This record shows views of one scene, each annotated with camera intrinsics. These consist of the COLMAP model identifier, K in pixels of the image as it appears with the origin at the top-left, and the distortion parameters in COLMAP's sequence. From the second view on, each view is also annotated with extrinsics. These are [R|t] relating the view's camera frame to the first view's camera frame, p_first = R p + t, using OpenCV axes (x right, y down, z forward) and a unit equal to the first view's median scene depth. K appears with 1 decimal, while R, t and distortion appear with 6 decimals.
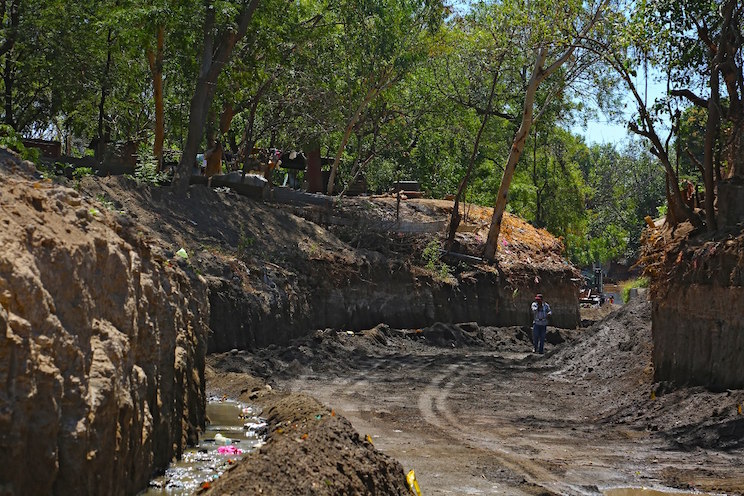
lens RADIAL K [[2061.8, 0, 372.0], [0, 2061.8, 248.0], [0, 0, 1]] dist [0.641992, -0.018977]
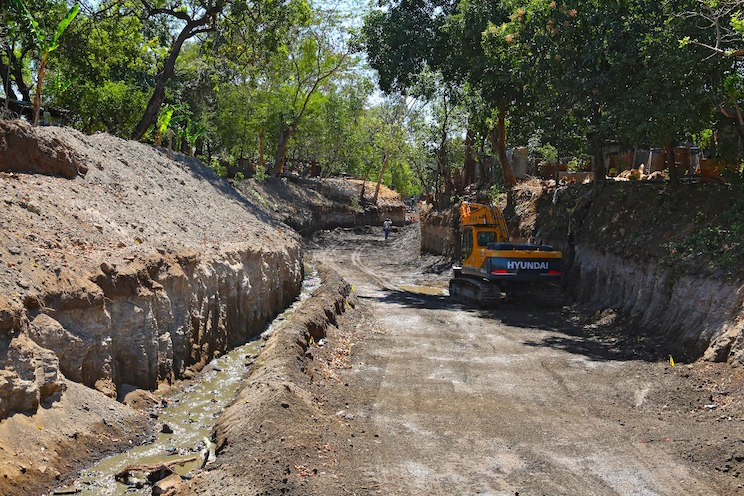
lens RADIAL K [[838.9, 0, 372.0], [0, 838.9, 248.0], [0, 0, 1]] dist [0.056659, 0.058166]
pose [[0.998650, 0.009173, 0.051130, -0.007964], [-0.013418, 0.996435, 0.083295, -0.031856], [-0.050184, -0.083868, 0.995212, -0.207146]]
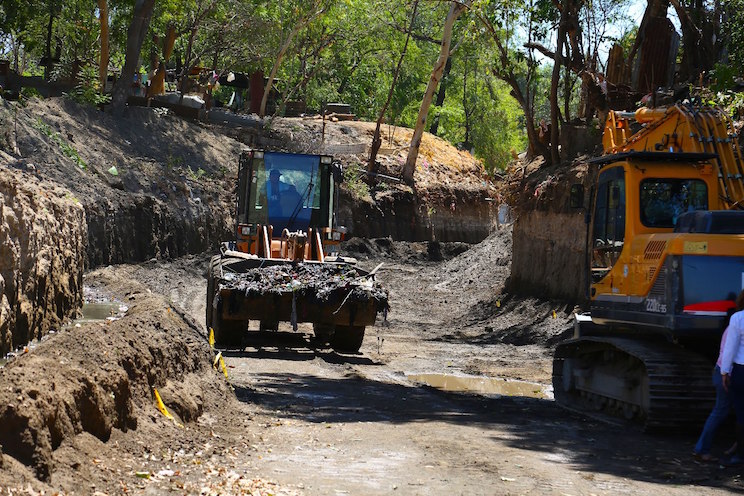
lens RADIAL K [[2061.8, 0, 372.0], [0, 2061.8, 248.0], [0, 0, 1]] dist [0.641992, -0.018977]
pose [[0.999743, 0.018535, 0.013075, 0.025374], [-0.019087, 0.998873, 0.043459, -0.005653], [-0.012255, -0.043697, 0.998970, -0.090858]]
